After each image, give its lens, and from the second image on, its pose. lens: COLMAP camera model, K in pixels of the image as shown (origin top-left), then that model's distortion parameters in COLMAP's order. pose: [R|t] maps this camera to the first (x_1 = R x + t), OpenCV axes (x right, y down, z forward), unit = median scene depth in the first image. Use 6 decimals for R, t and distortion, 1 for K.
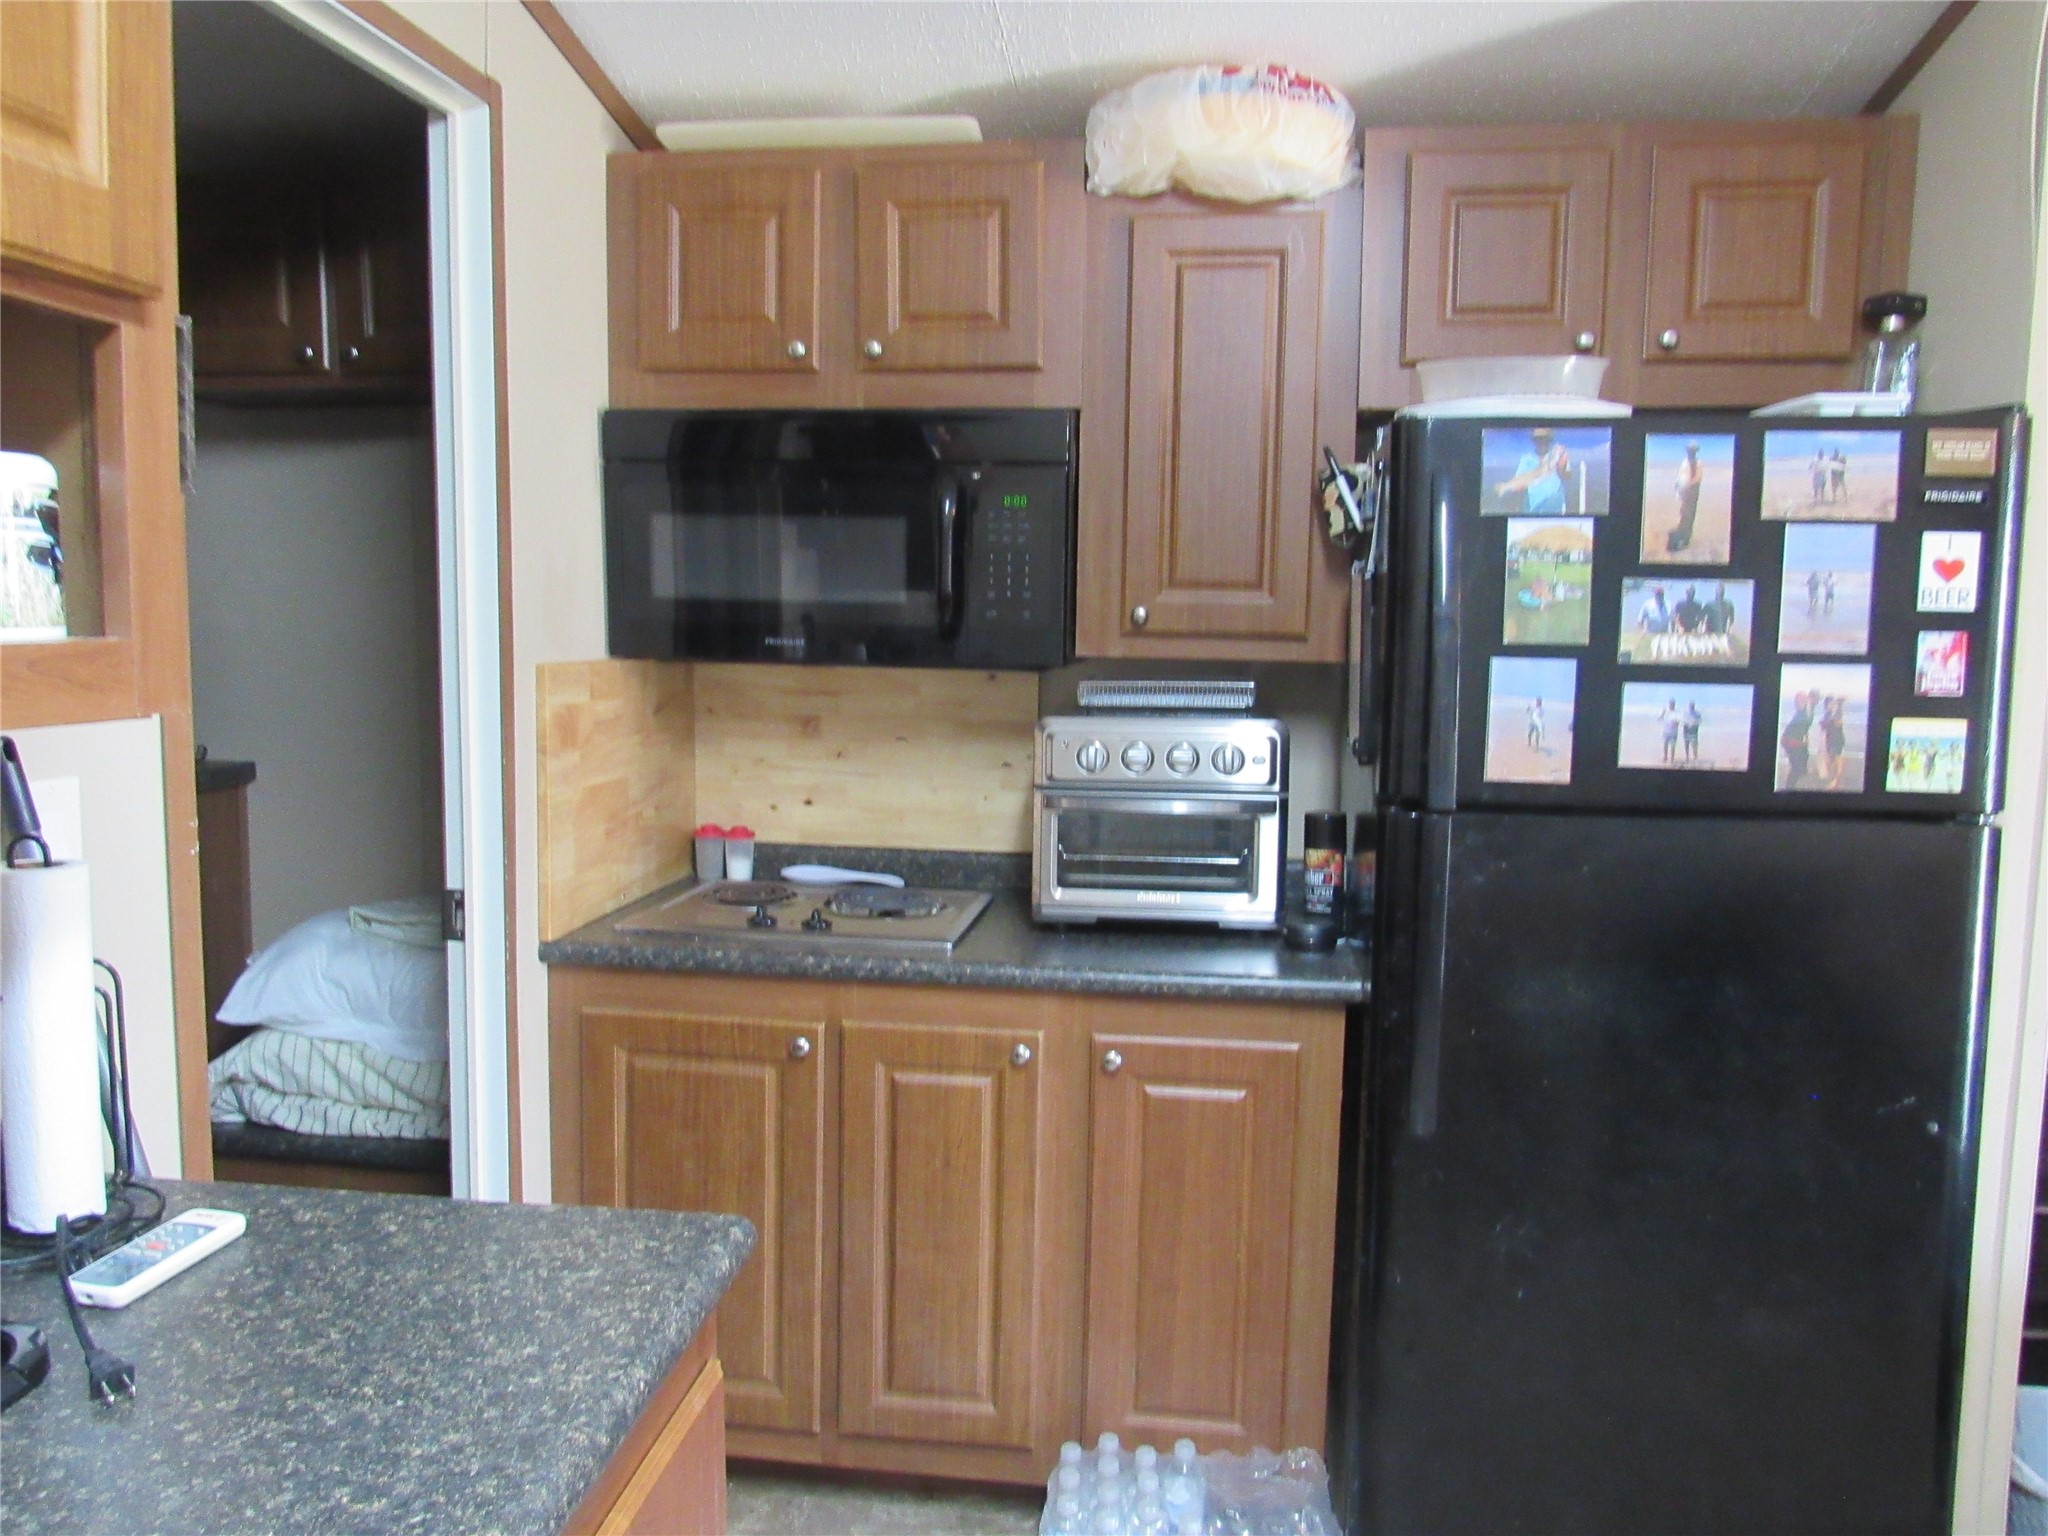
lens RADIAL K [[1510.5, 0, 1024.0], [0, 1510.5, 768.0], [0, 0, 1]] dist [0.006388, -0.001653]
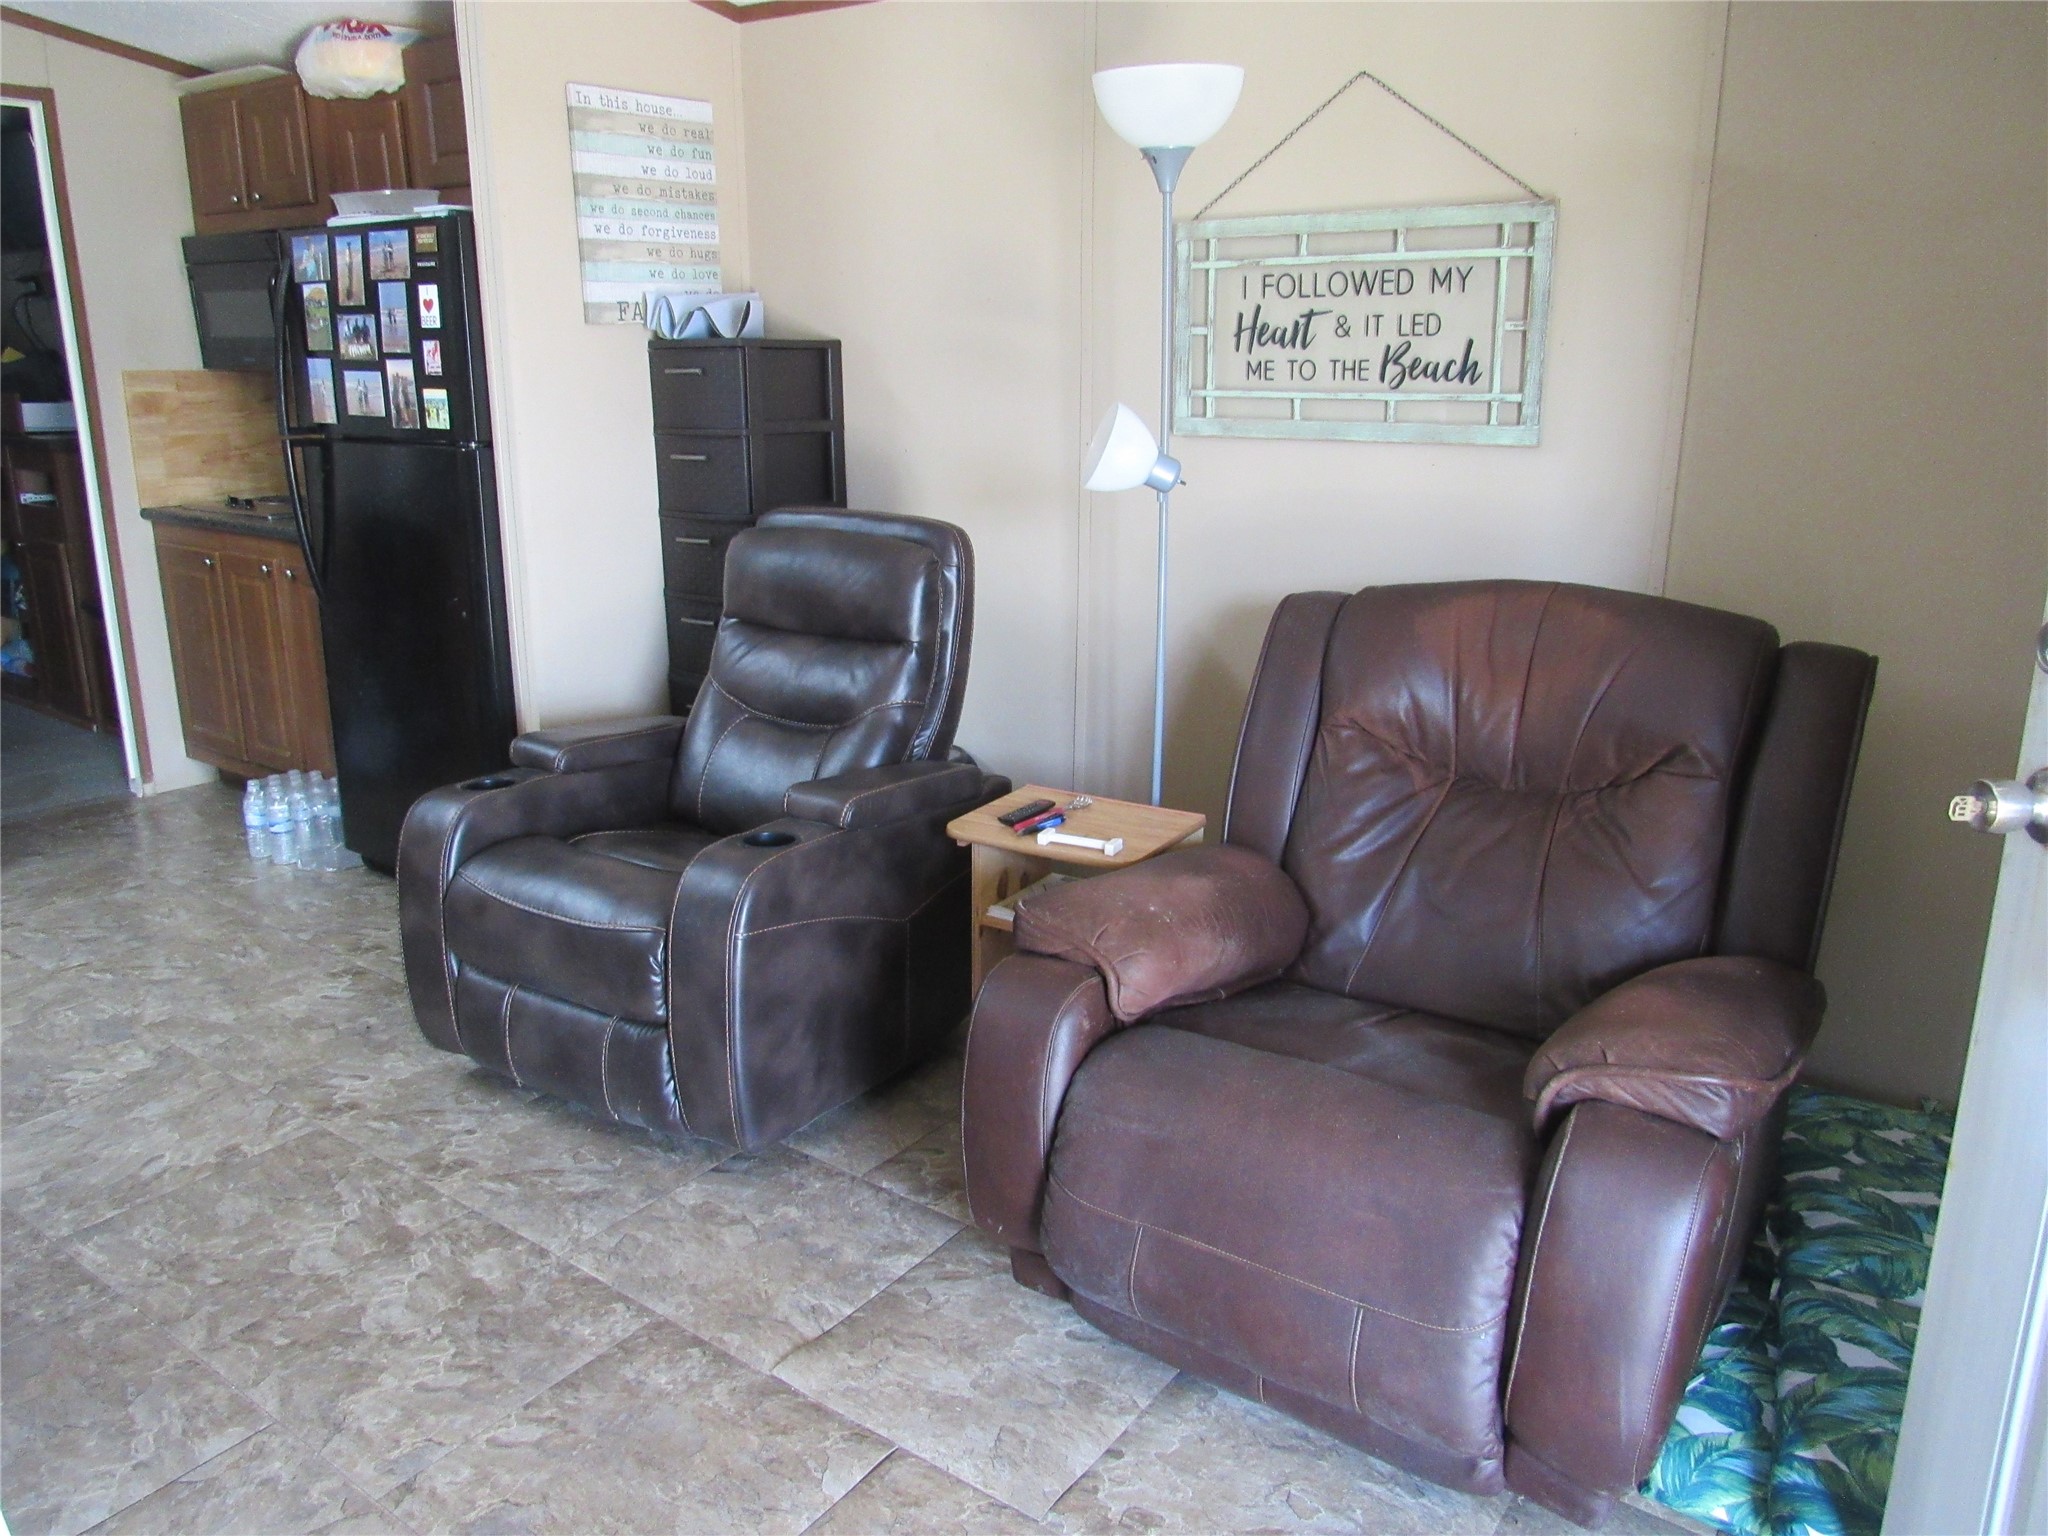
lens RADIAL K [[1510.5, 0, 1024.0], [0, 1510.5, 768.0], [0, 0, 1]] dist [0.006388, -0.001653]
pose [[0.873859, 0.114857, -0.472417, 2.139290], [-0.041655, 0.985808, 0.162625, 0.093769], [0.484391, -0.122433, 0.866242, -0.311881]]
